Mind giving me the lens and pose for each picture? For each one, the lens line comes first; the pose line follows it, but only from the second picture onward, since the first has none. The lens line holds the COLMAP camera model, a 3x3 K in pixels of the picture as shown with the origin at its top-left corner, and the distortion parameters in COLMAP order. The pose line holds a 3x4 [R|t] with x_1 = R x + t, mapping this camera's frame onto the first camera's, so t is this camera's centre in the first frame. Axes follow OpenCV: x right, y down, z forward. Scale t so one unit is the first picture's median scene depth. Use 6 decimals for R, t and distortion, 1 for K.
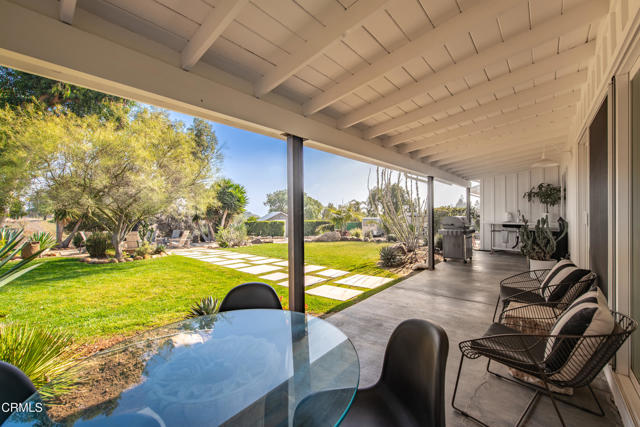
lens RADIAL K [[244.2, 0, 320.0], [0, 244.2, 213.5], [0, 0, 1]] dist [-0.000126, -0.000145]
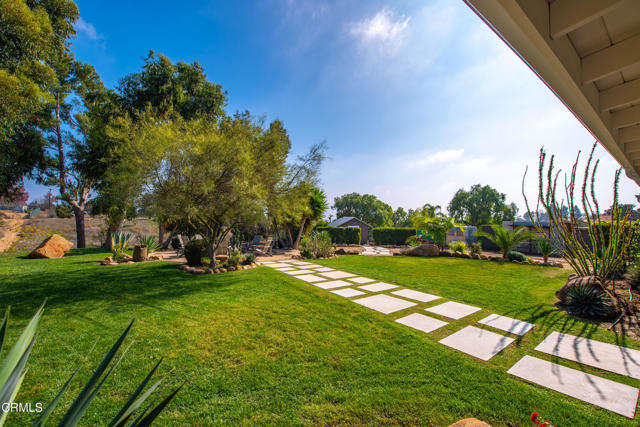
lens RADIAL K [[245.8, 0, 320.0], [0, 245.8, 213.5], [0, 0, 1]] dist [-0.009956, -0.000074]
pose [[0.972021, 0.016164, -0.234337, -0.137389], [-0.019109, 0.999764, -0.010302, -0.018146], [0.234116, 0.014491, 0.972101, 0.113638]]
